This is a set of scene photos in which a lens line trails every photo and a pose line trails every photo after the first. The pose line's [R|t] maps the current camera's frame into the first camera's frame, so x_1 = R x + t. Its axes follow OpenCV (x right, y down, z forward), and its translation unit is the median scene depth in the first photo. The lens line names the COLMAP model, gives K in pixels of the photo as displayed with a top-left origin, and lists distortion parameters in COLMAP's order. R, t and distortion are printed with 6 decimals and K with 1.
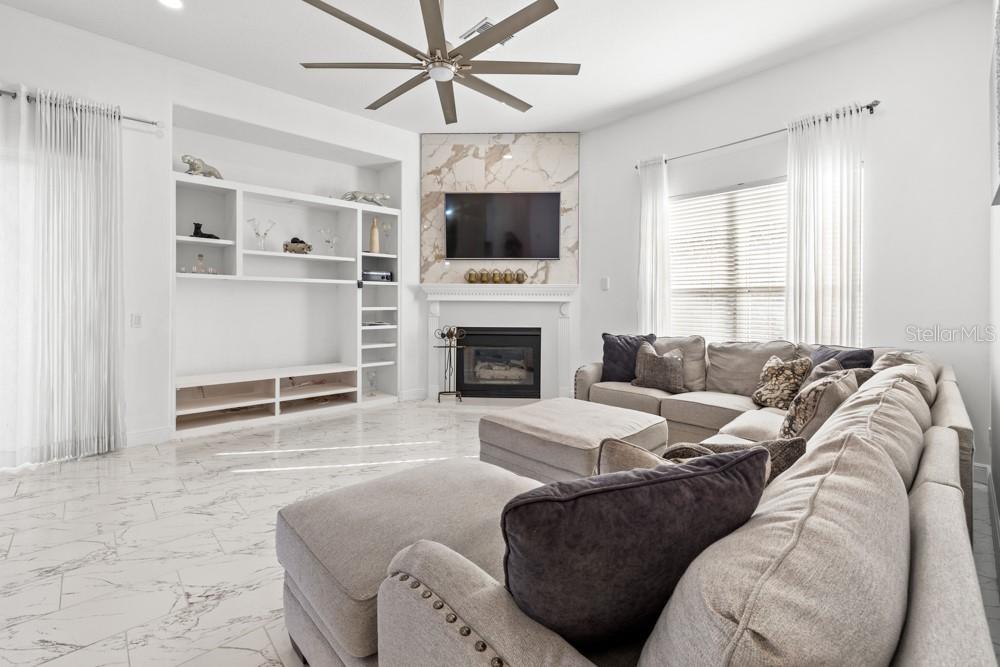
lens RADIAL K [[433.9, 0, 493.2], [0, 433.9, 304.0], [0, 0, 1]] dist [0.001510, 0.001689]
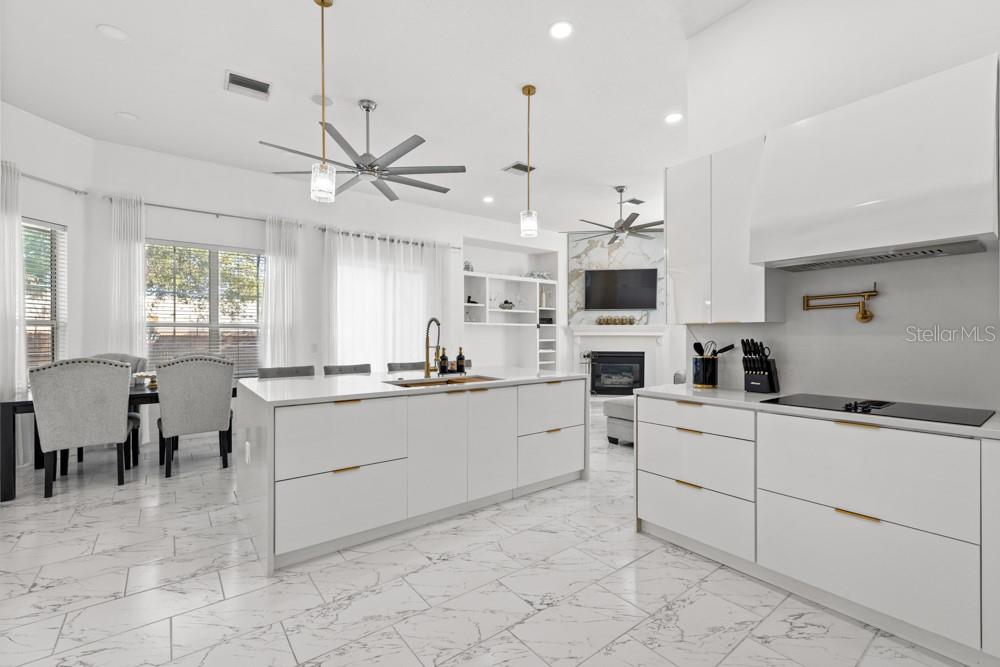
lens RADIAL K [[433.9, 0, 496.0], [0, 433.9, 336.9], [0, 0, 1]] dist [0.001510, 0.001689]
pose [[0.994545, -0.005118, -0.104181, -0.274256], [0.004803, 0.999983, -0.003273, 0.001972], [0.104196, 0.002754, 0.994553, -0.673548]]
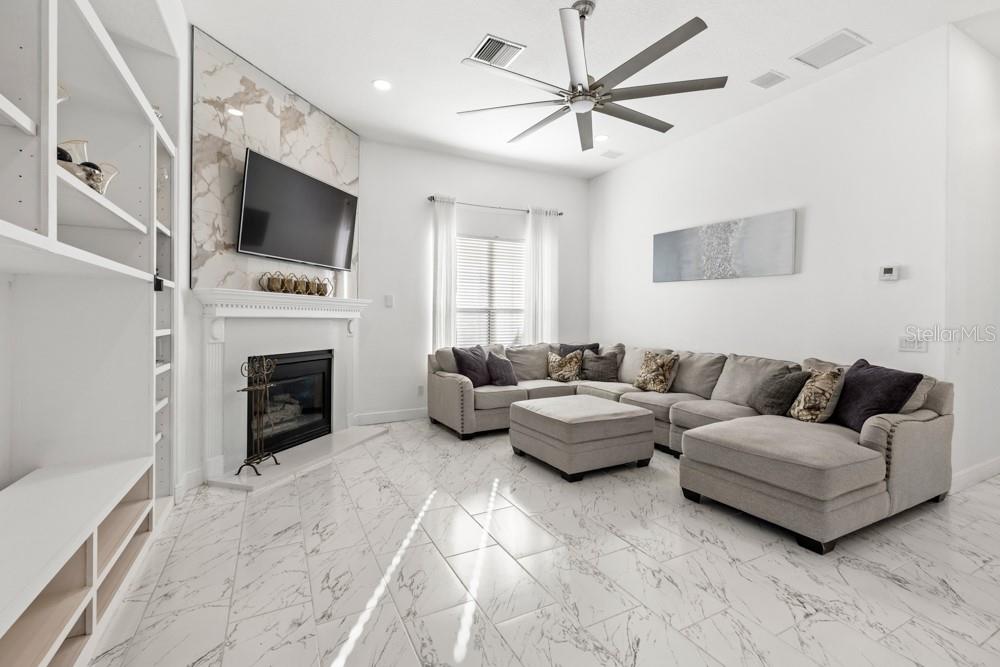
lens RADIAL K [[433.9, 0, 491.4], [0, 433.9, 318.5], [0, 0, 1]] dist [0.001510, 0.001689]
pose [[0.277718, -0.001812, 0.960661, -0.622081], [0.000565, 0.999998, 0.001722, -0.006231], [-0.960662, 0.000065, 0.277719, 0.473460]]
